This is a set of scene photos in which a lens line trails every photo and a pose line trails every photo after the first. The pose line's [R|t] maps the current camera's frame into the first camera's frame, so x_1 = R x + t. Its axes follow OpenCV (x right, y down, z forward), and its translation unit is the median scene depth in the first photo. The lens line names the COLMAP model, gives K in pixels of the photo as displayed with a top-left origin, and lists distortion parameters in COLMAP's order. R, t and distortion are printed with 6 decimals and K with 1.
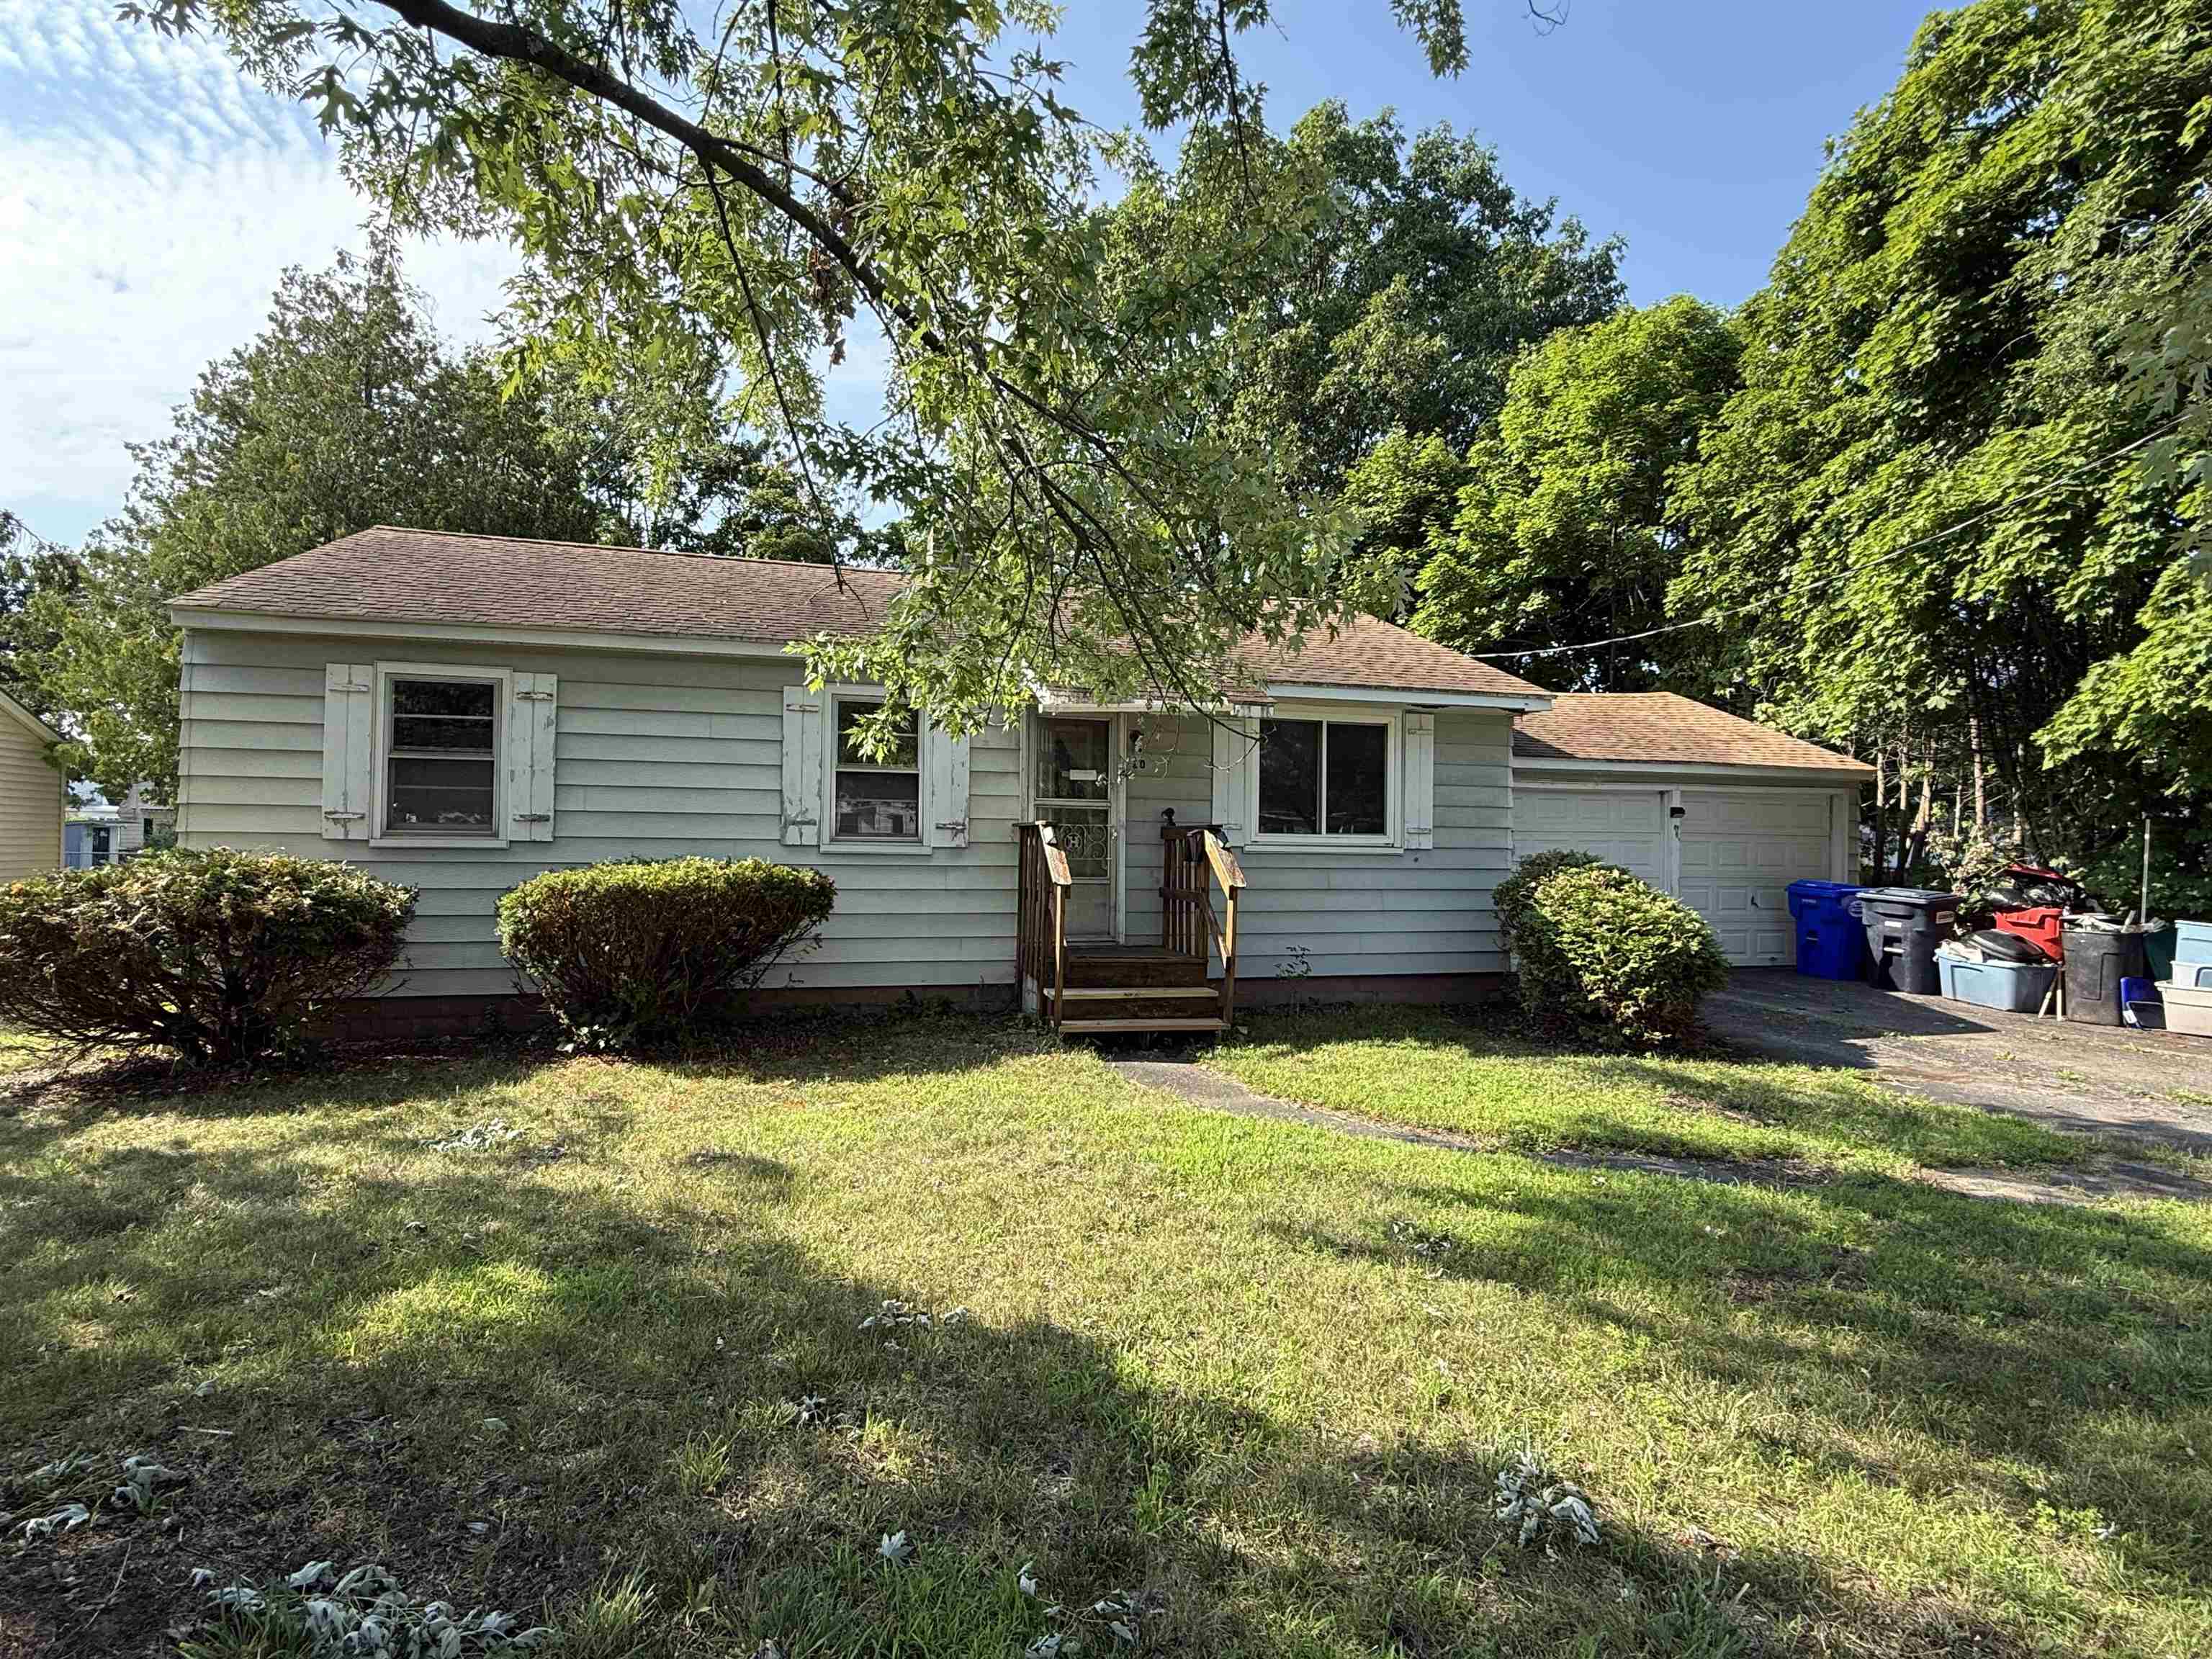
lens RADIAL K [[1079.4, 0, 1106.0], [0, 1079.4, 829.5], [0, 0, 1]] dist [-0.003194, 0.000743]
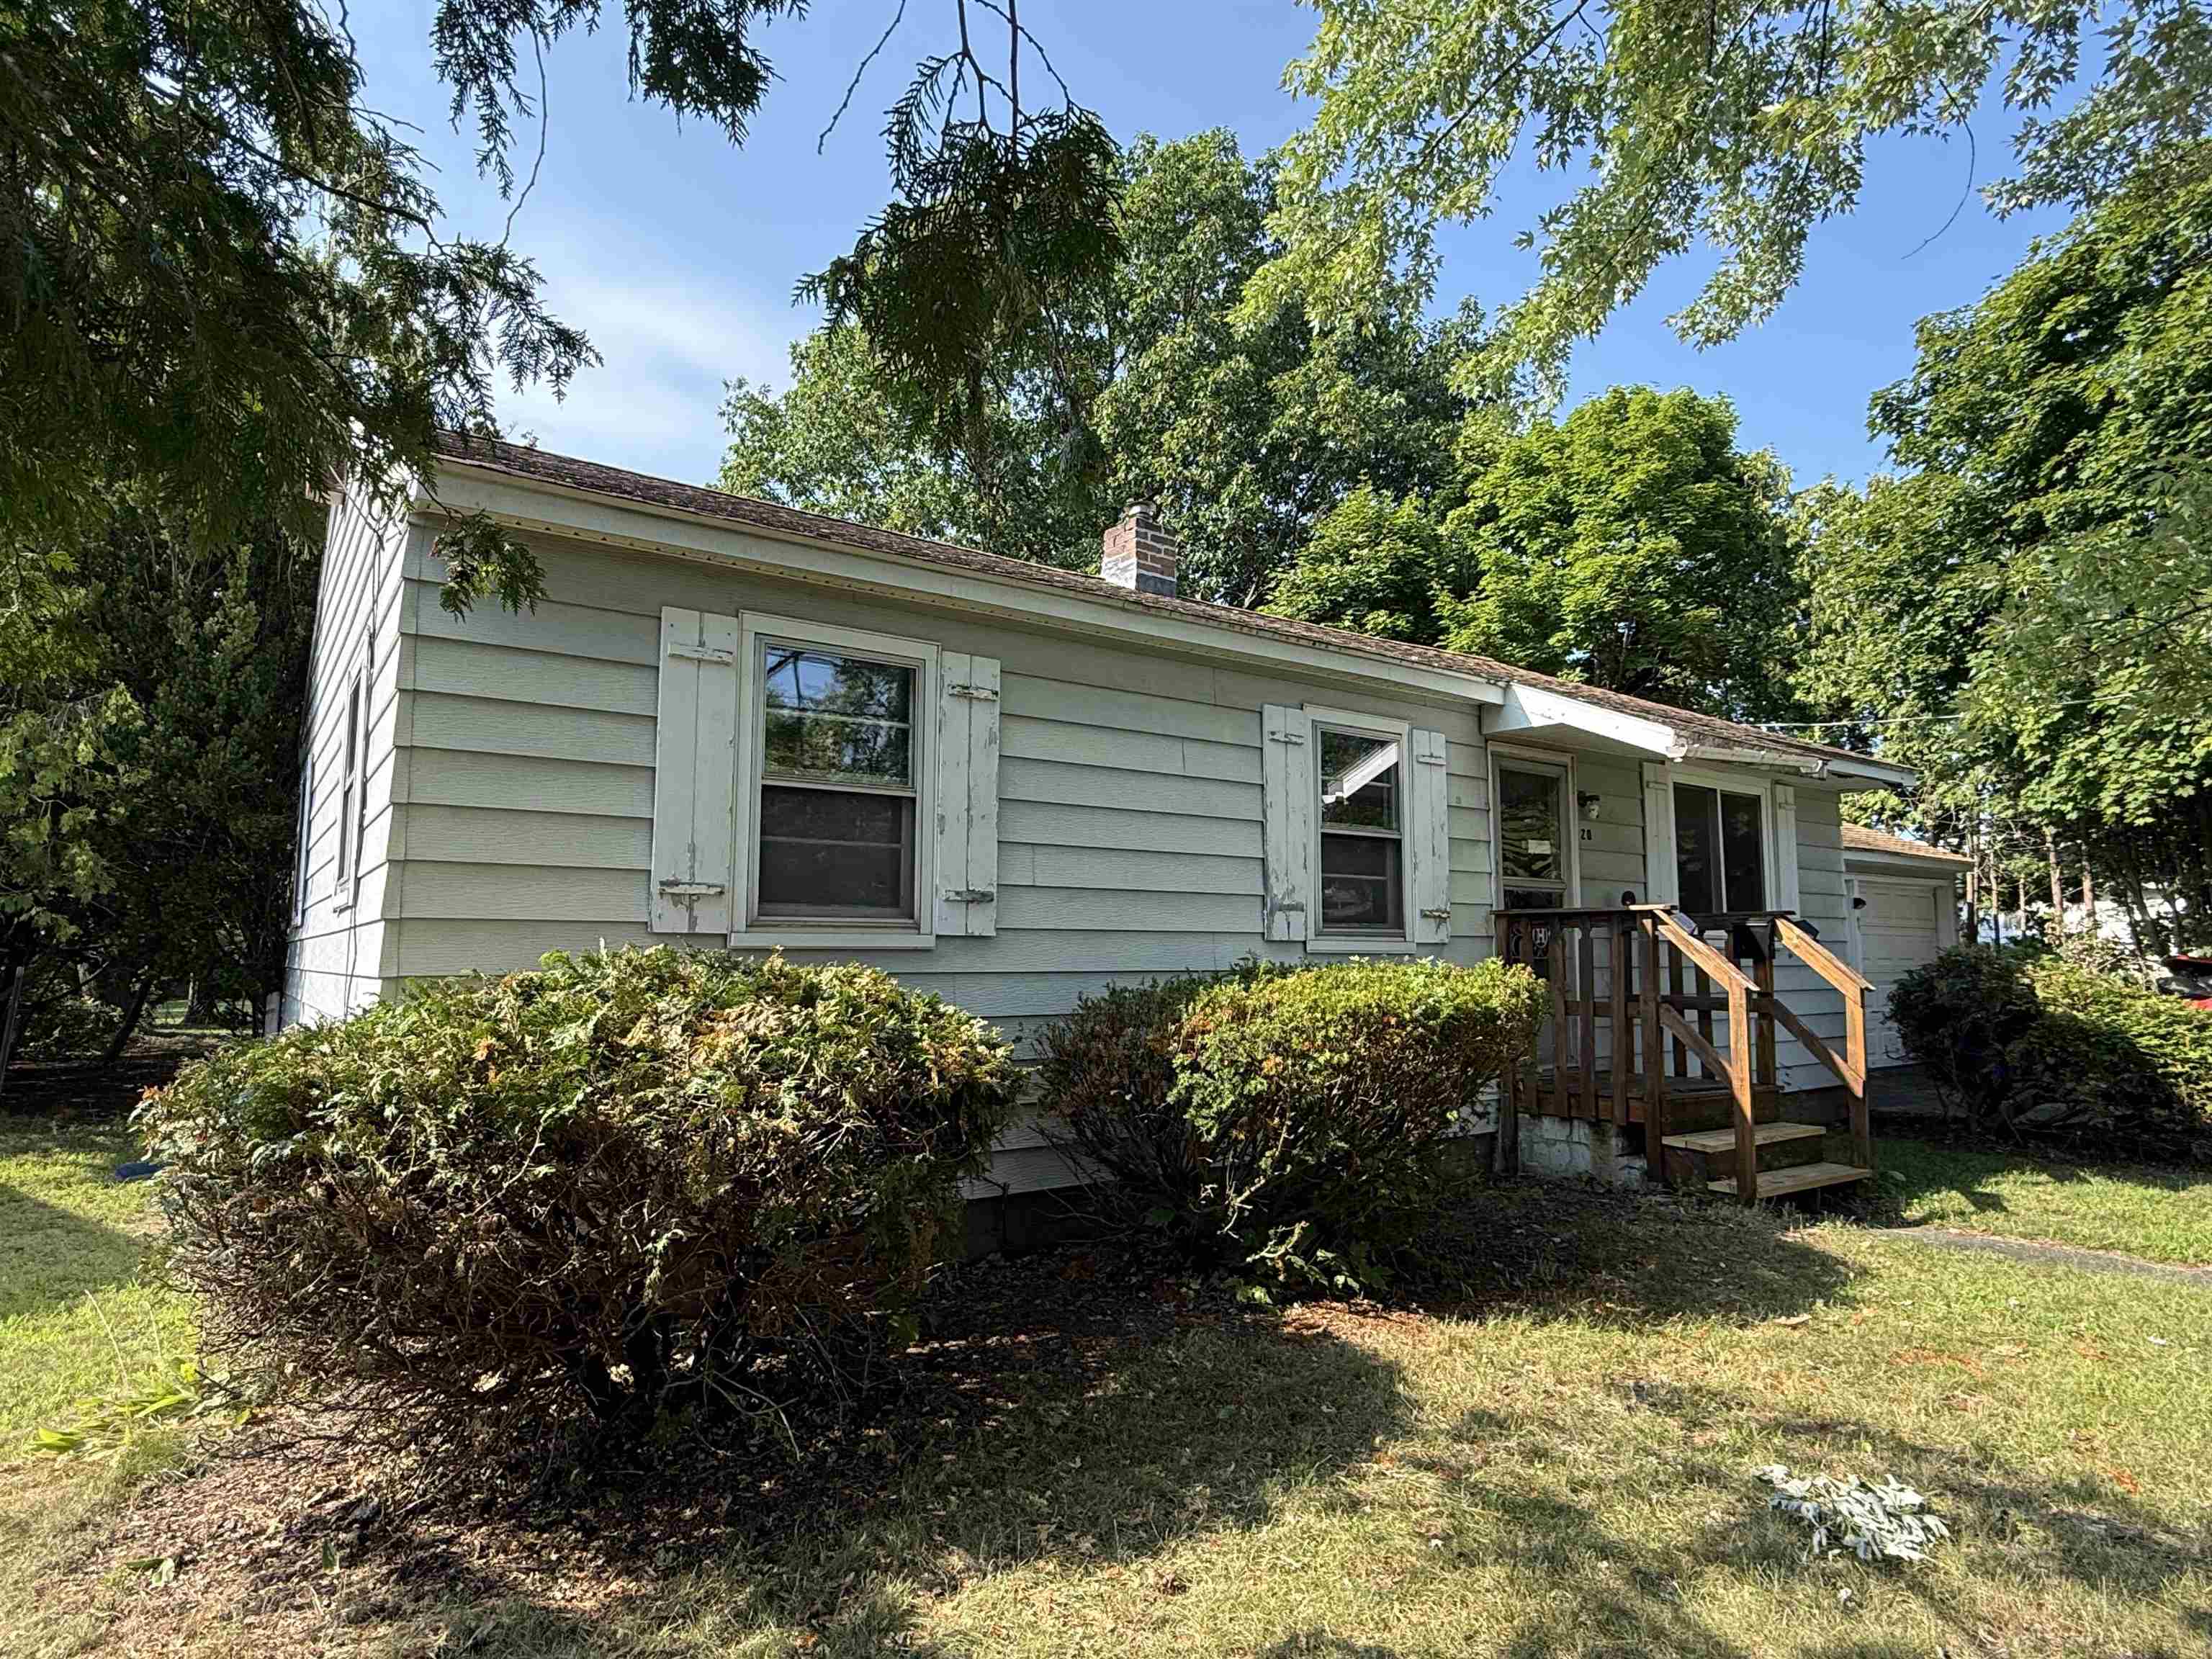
lens RADIAL K [[1228.6, 0, 1106.0], [0, 1228.6, 829.5], [0, 0, 1]] dist [0.004579, 0.001141]
pose [[0.935799, 0.024438, 0.351687, -0.595279], [0.006388, 0.996255, -0.086224, 0.009543], [-0.352477, 0.082934, 0.932138, 0.293043]]
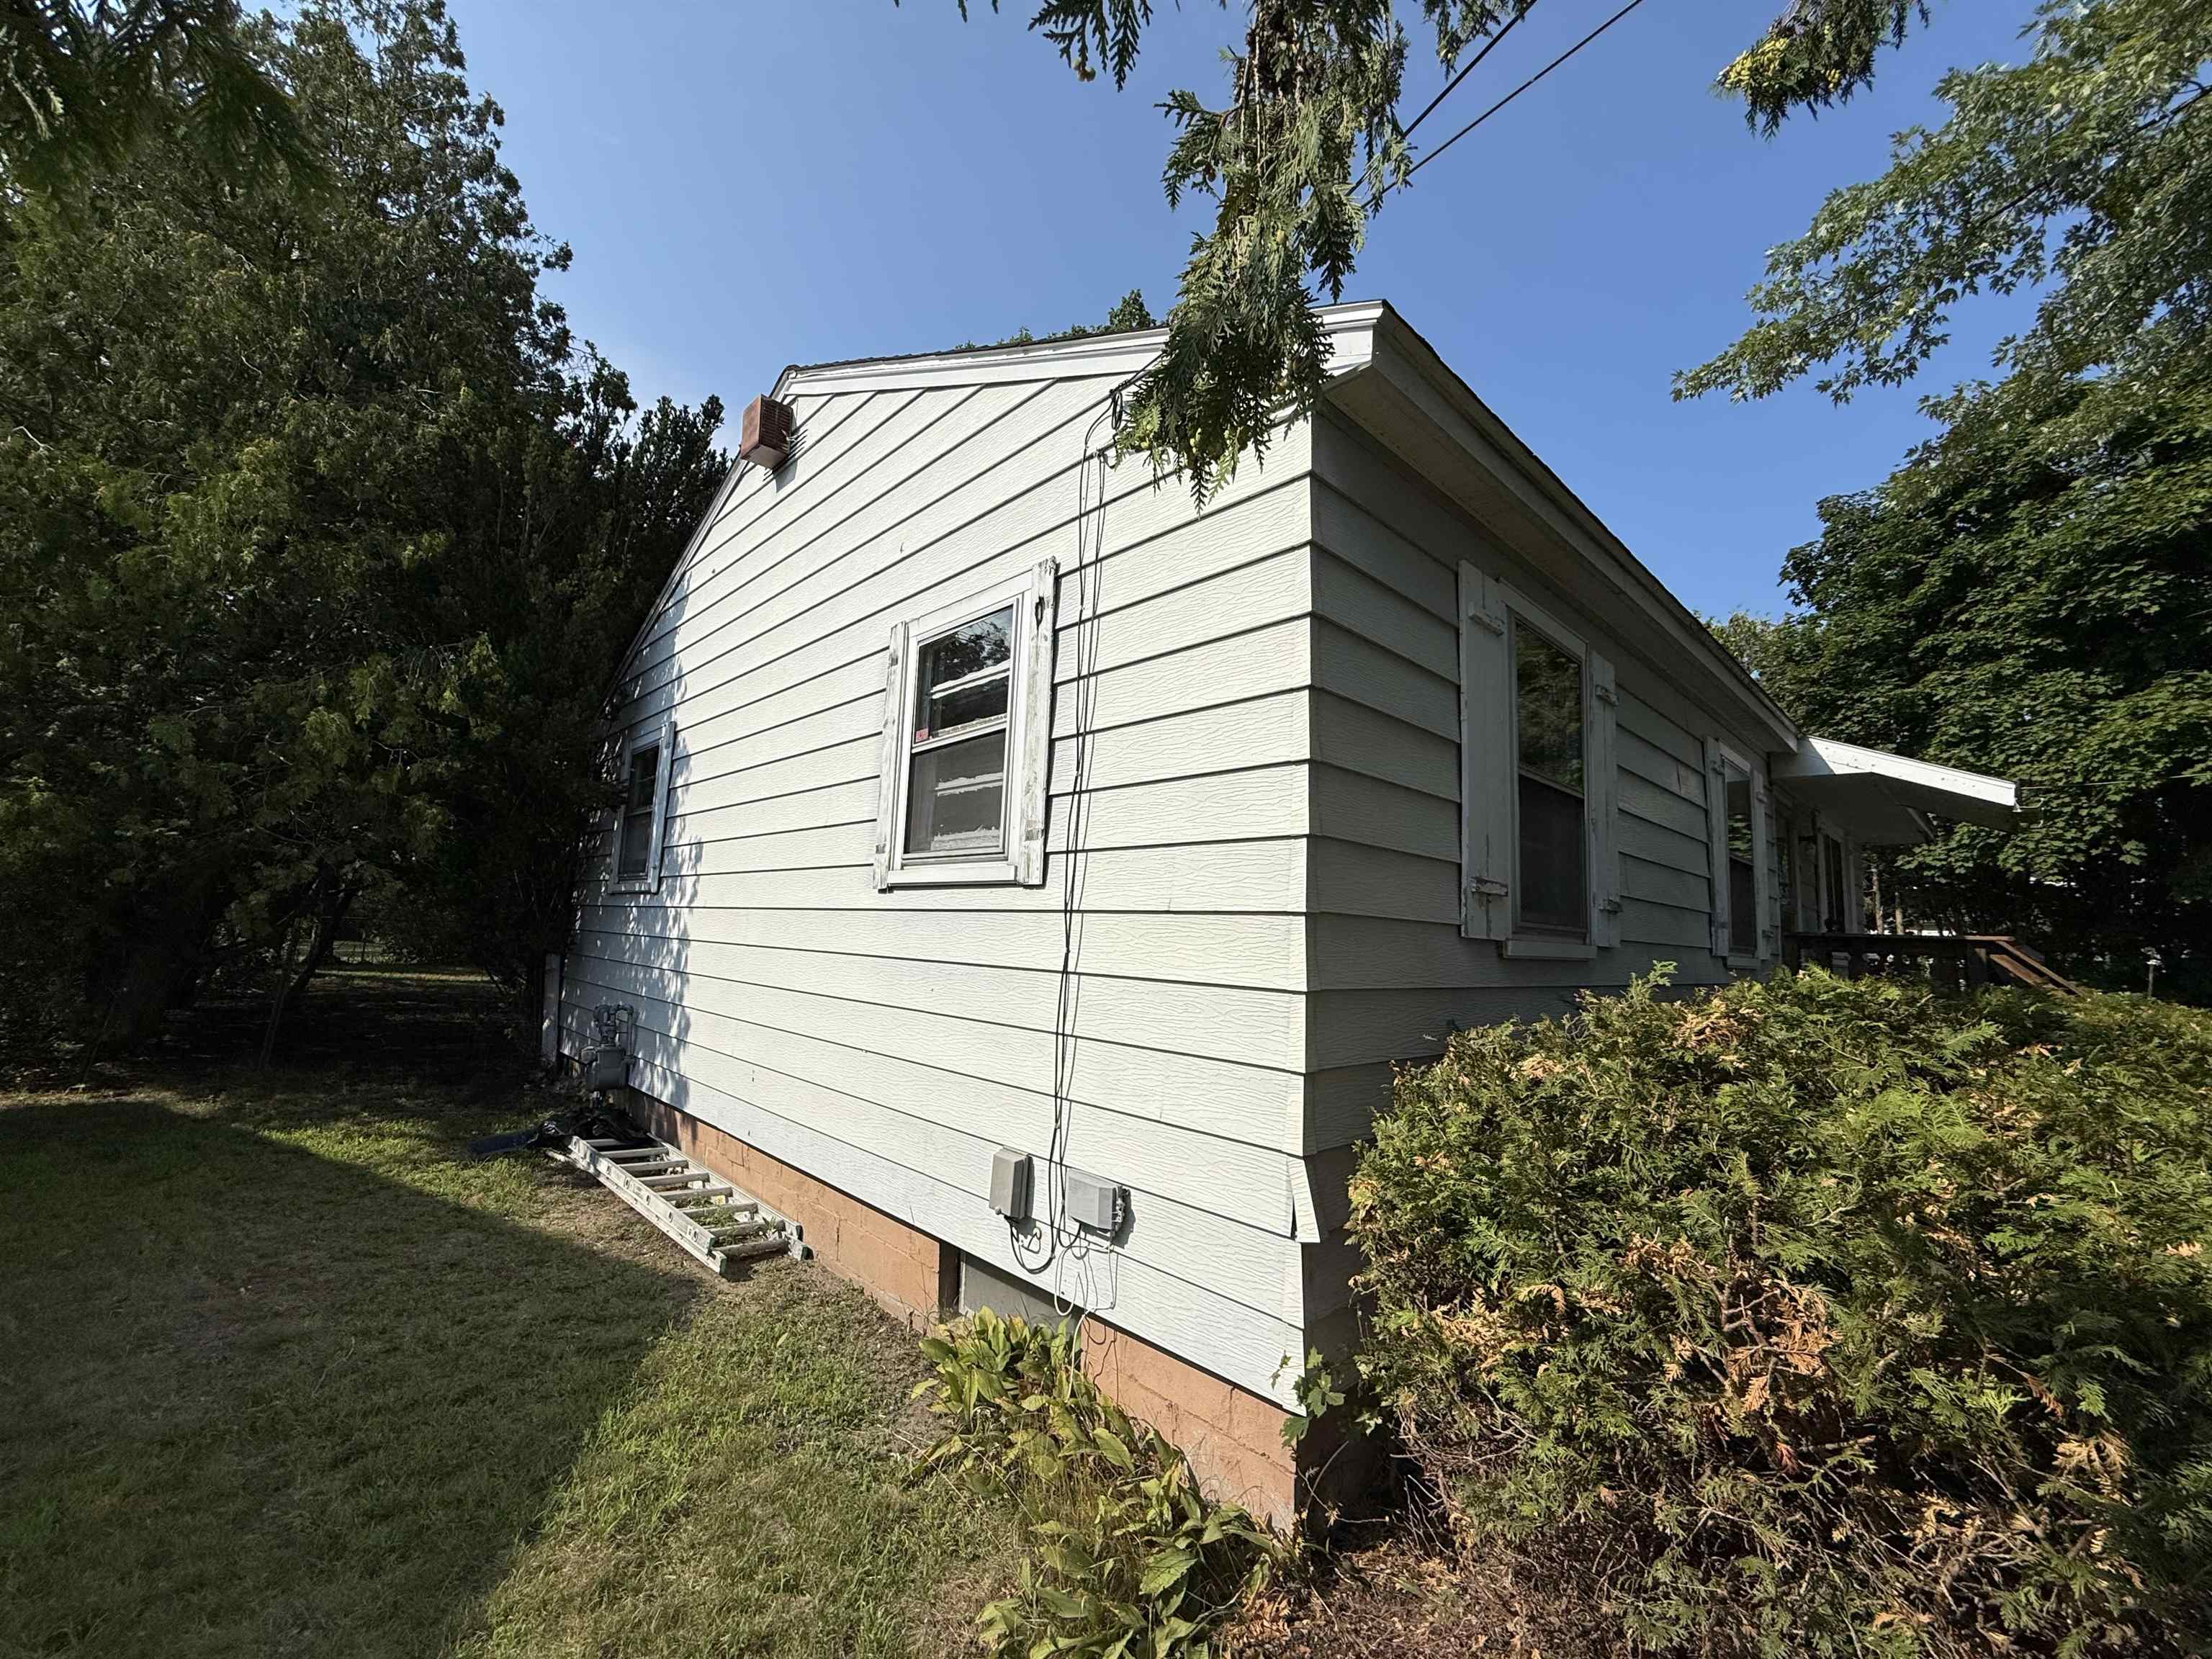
lens RADIAL K [[888.0, 0, 1106.0], [0, 888.0, 829.5], [0, 0, 1]] dist [0.000074, 0.000015]
pose [[0.876832, 0.082195, 0.473719, -0.841017], [-0.038279, 0.994085, -0.101633, 0.005457], [-0.479271, 0.070981, 0.874792, 0.610431]]
